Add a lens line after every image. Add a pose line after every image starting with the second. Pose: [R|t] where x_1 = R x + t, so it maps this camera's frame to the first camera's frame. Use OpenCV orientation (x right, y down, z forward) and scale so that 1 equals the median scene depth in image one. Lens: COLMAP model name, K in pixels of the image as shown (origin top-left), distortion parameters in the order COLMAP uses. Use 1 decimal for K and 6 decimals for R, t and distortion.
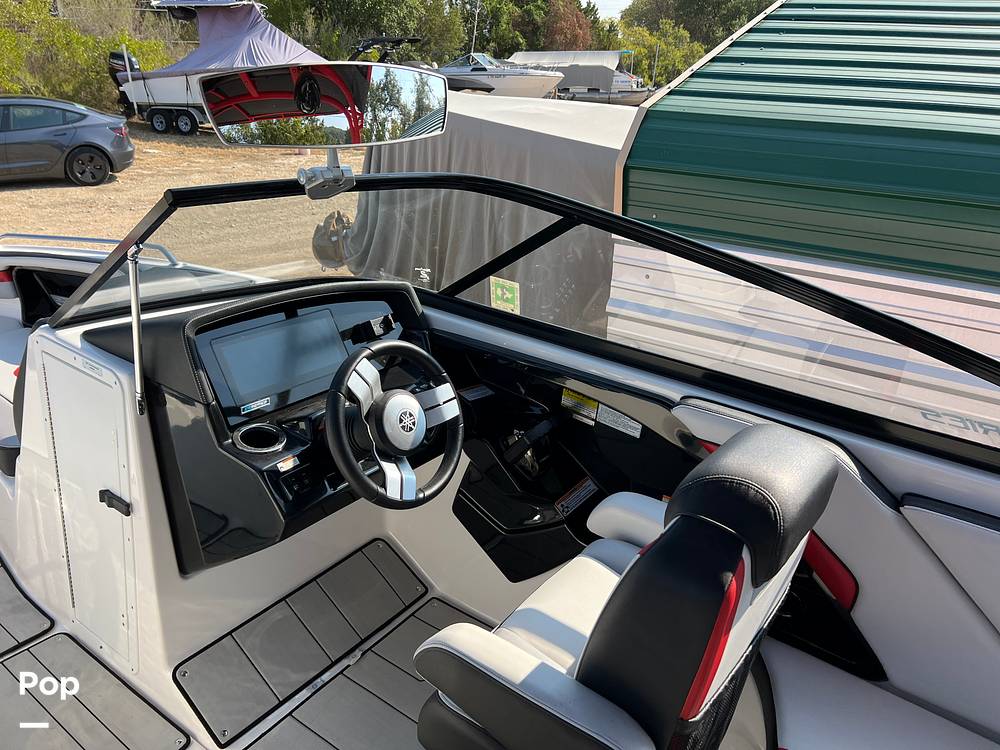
lens RADIAL K [[753.9, 0, 500.2], [0, 753.9, 376.6], [0, 0, 1]] dist [0.042892, -0.045838]
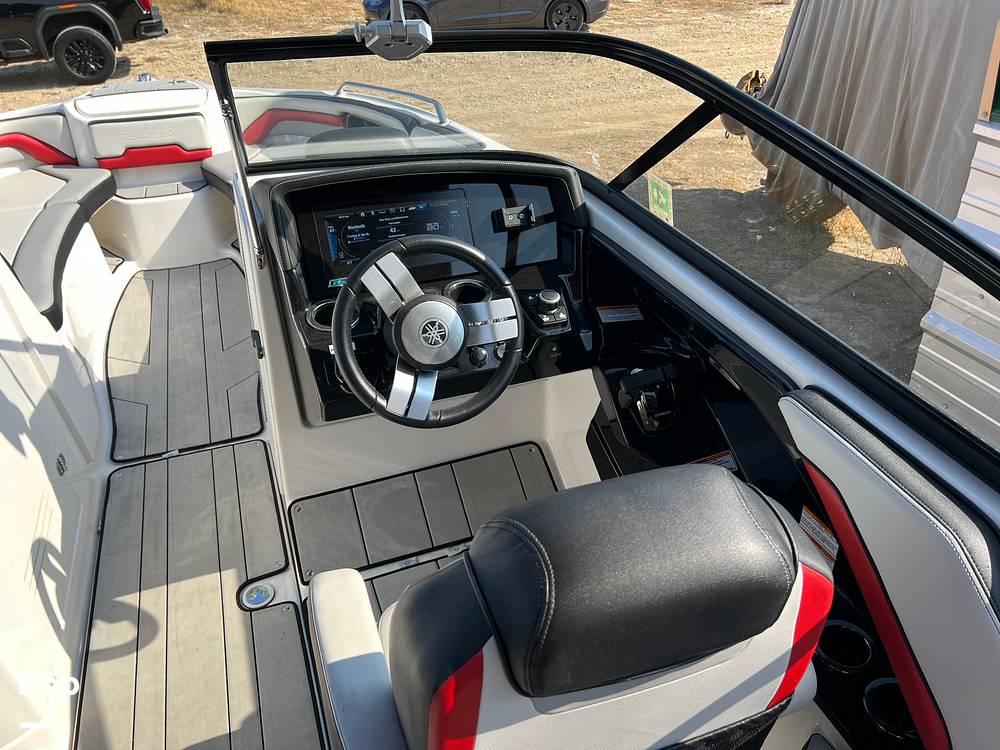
lens RADIAL K [[753.9, 0, 504.8], [0, 753.9, 370.7], [0, 0, 1]] dist [0.042892, -0.045838]
pose [[0.833349, 0.245663, -0.495156, 0.301542], [-0.161328, 0.964904, 0.207205, -0.072099], [0.528681, -0.092791, 0.843734, 0.234973]]
